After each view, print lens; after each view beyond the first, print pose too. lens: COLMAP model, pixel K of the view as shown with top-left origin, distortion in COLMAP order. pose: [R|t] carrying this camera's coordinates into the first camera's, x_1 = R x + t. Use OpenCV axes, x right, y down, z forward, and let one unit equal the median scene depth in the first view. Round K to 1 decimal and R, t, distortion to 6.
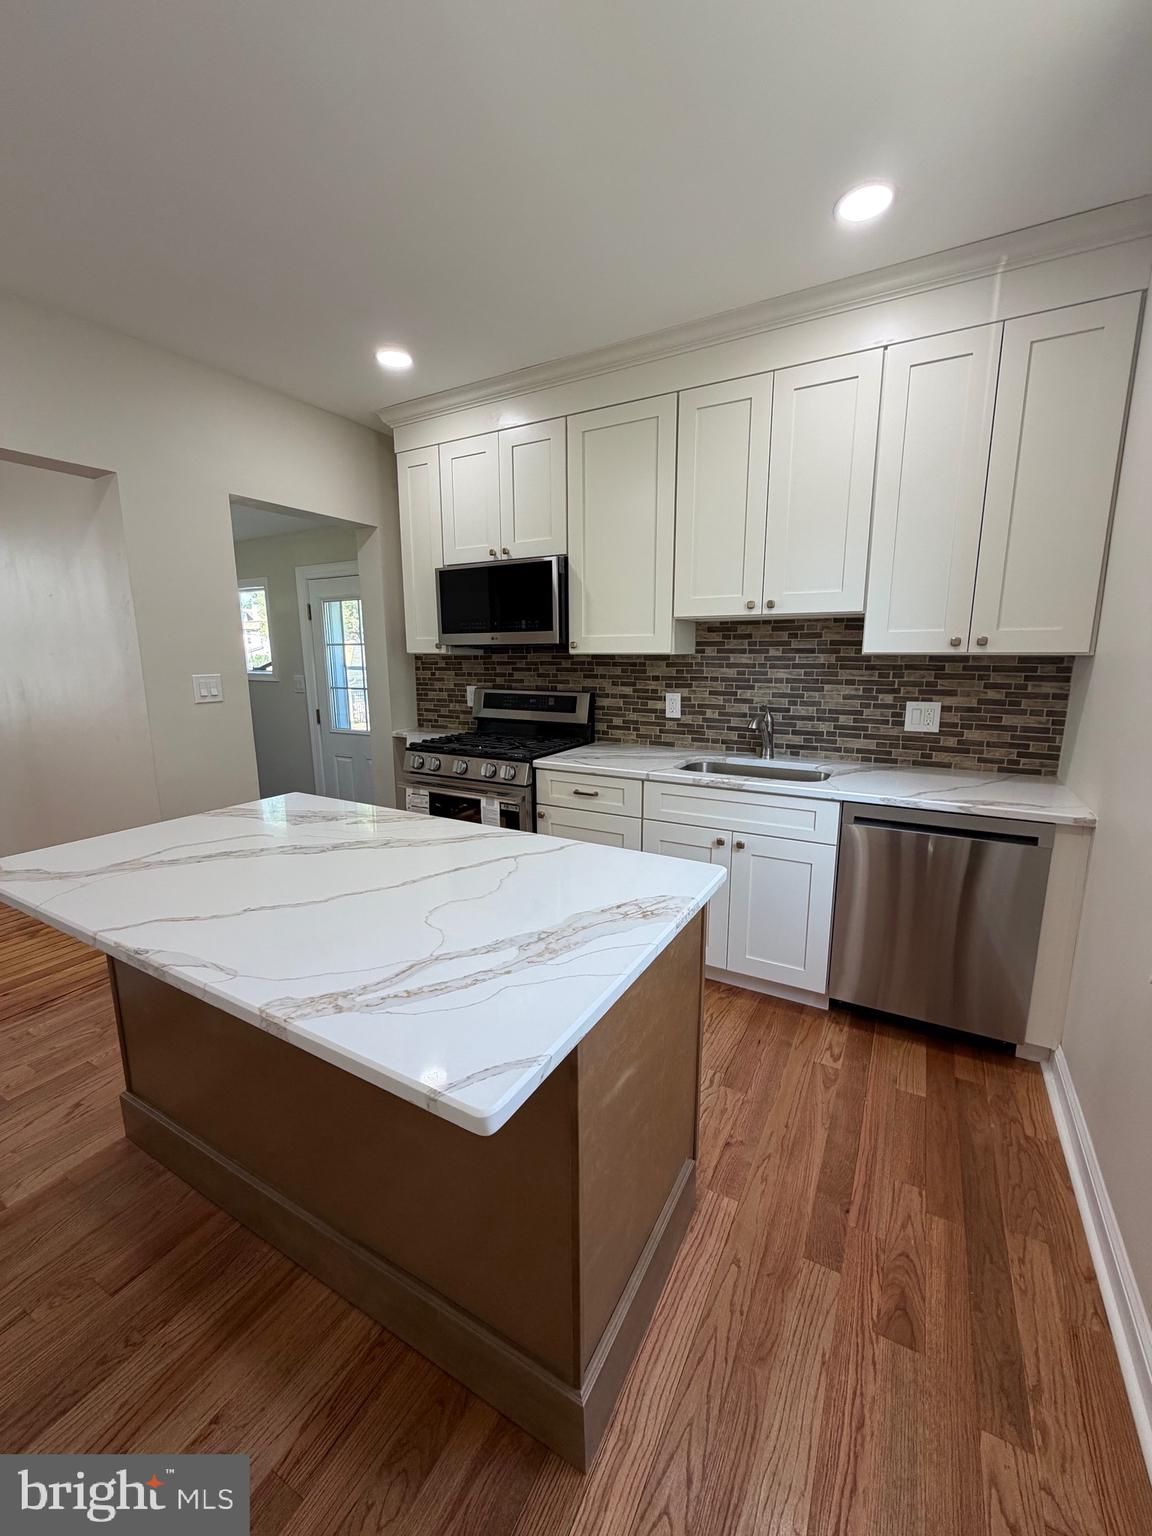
lens RADIAL K [[613.0, 0, 577.8], [0, 613.0, 767.1], [0, 0, 1]] dist [0.000984, -0.000058]
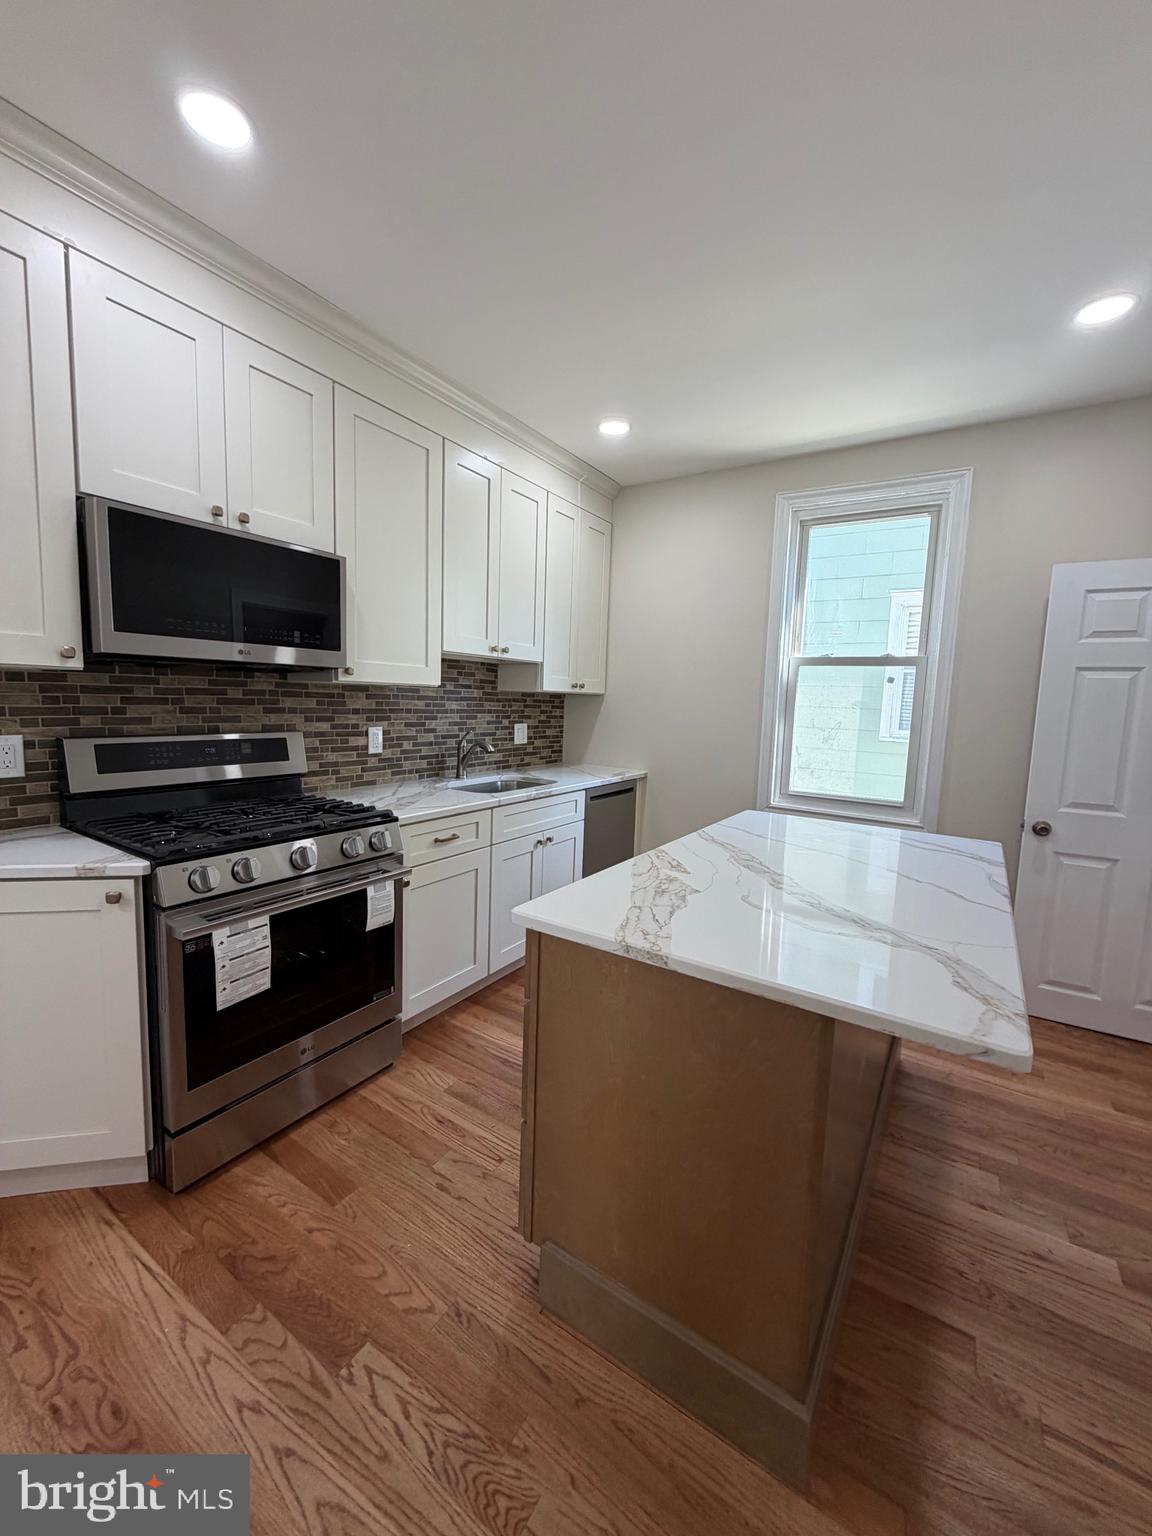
lens RADIAL K [[613.0, 0, 580.4], [0, 613.0, 765.1], [0, 0, 1]] dist [0.000984, -0.000058]
pose [[0.056087, -0.103392, 0.993058, -0.795771], [0.153501, 0.983691, 0.093747, -0.109053], [-0.986555, 0.147178, 0.071043, 0.672918]]
